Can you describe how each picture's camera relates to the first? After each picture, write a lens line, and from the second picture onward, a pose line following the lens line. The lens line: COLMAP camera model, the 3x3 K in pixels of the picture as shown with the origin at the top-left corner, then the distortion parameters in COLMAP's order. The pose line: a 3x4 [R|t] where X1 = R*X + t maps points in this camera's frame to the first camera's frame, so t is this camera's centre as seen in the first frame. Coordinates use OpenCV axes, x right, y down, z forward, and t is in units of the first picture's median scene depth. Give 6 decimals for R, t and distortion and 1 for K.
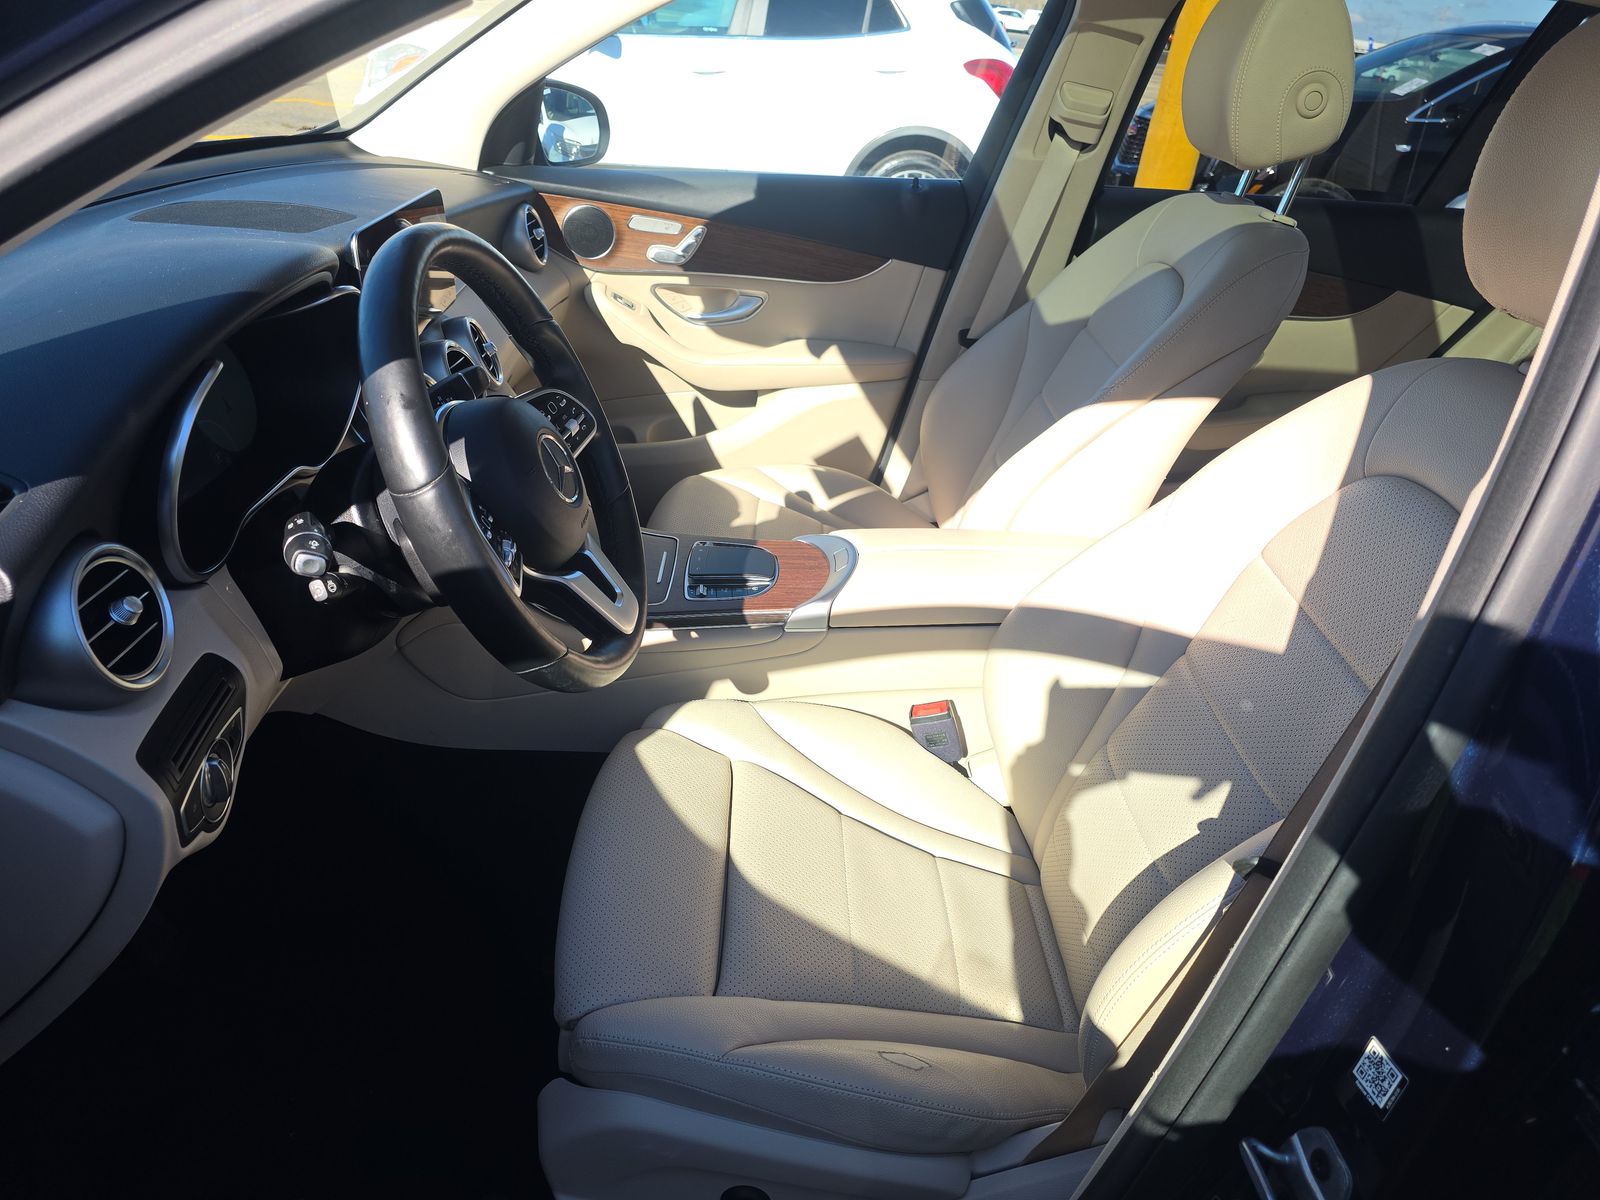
lens RADIAL K [[1089.0, 0, 825.8], [0, 1089.0, 601.3], [0, 0, 1]] dist [0.045586, -0.000953]
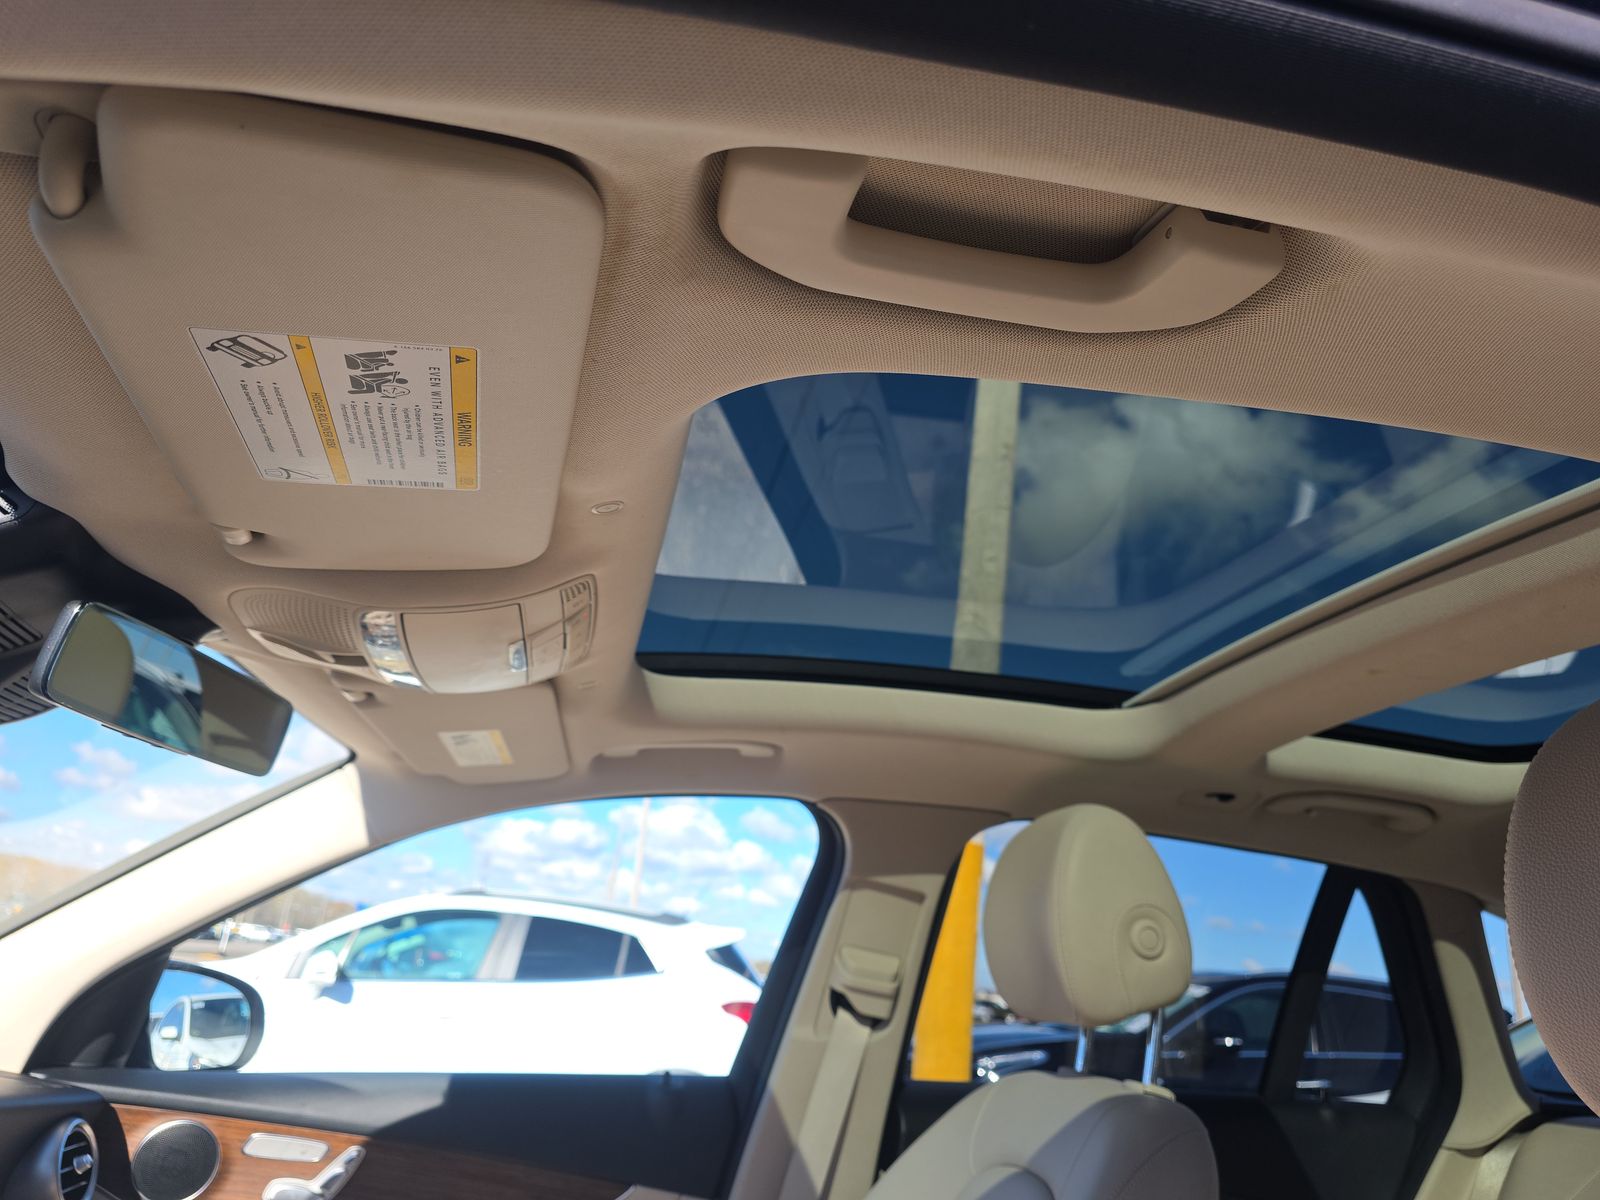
lens RADIAL K [[1084.1, 0, 806.0], [0, 1084.1, 604.5], [0, 0, 1]] dist [0.000144, -0.006850]
pose [[0.982245, 0.045659, 0.181959, 0.025956], [0.103336, 0.677837, -0.727914, -0.047754], [-0.156575, 0.733793, 0.661084, 0.256179]]
